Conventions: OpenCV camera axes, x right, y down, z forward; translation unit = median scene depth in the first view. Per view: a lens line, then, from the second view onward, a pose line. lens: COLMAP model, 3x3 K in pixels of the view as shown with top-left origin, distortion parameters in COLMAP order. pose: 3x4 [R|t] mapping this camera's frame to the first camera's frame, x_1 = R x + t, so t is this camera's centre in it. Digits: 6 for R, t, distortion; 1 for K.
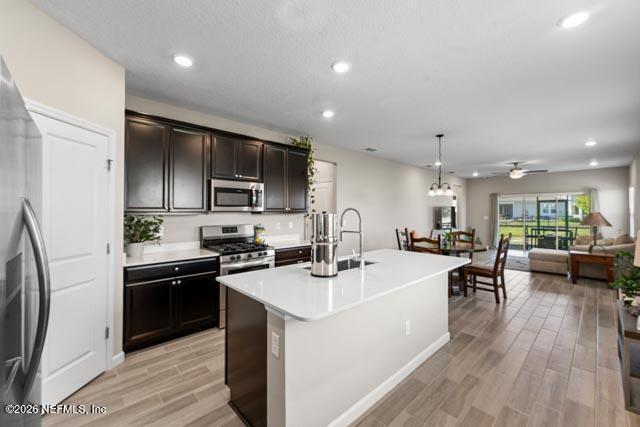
lens RADIAL K [[262.2, 0, 322.5], [0, 262.2, 211.5], [0, 0, 1]] dist [-0.004703, 0.000439]
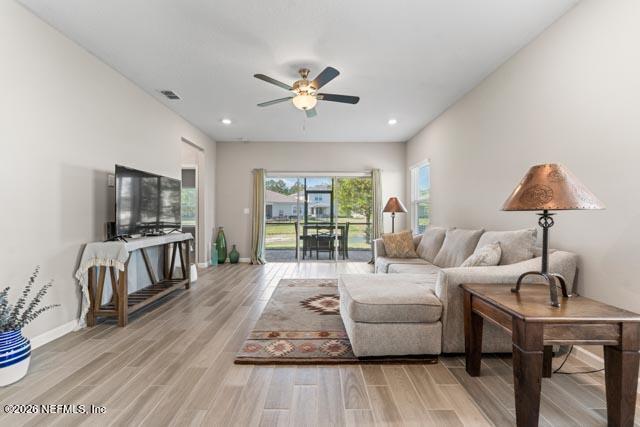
lens RADIAL K [[262.2, 0, 316.0], [0, 262.2, 216.0], [0, 0, 1]] dist [-0.004703, 0.000439]
pose [[0.699357, -0.012782, 0.714658, 0.884203], [0.004992, 0.999903, 0.012999, 0.076377], [-0.714755, -0.005523, 0.699353, 1.350991]]
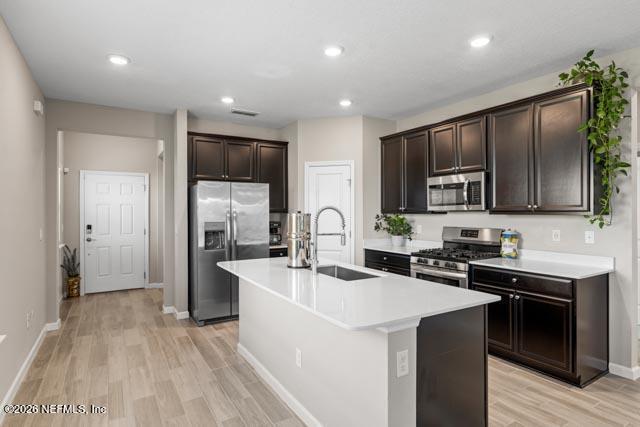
lens RADIAL K [[354.3, 0, 321.6], [0, 354.3, 213.2], [0, 0, 1]] dist [-0.008030, -0.001135]
pose [[-0.210850, -0.002488, -0.977515, 0.829042], [0.008457, 0.999955, -0.004370, 0.007807], [0.977482, -0.009189, -0.210819, 0.790579]]
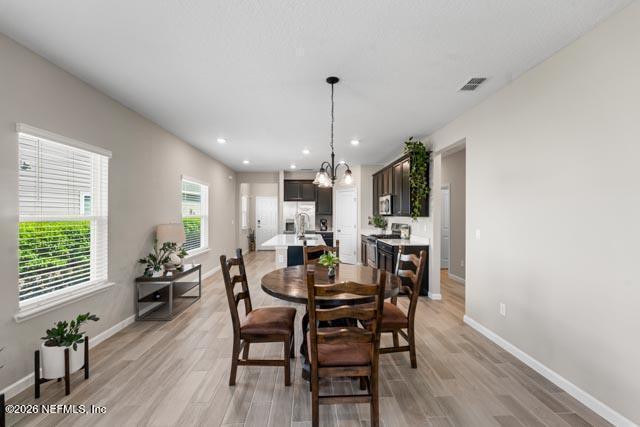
lens RADIAL K [[262.2, 0, 312.6], [0, 262.2, 213.3], [0, 0, 1]] dist [-0.004703, 0.000439]
pose [[-0.672020, -0.000138, -0.740533, 1.144184], [0.010887, 0.999890, -0.010066, 0.004434], [0.740453, -0.014827, -0.671945, 1.741464]]
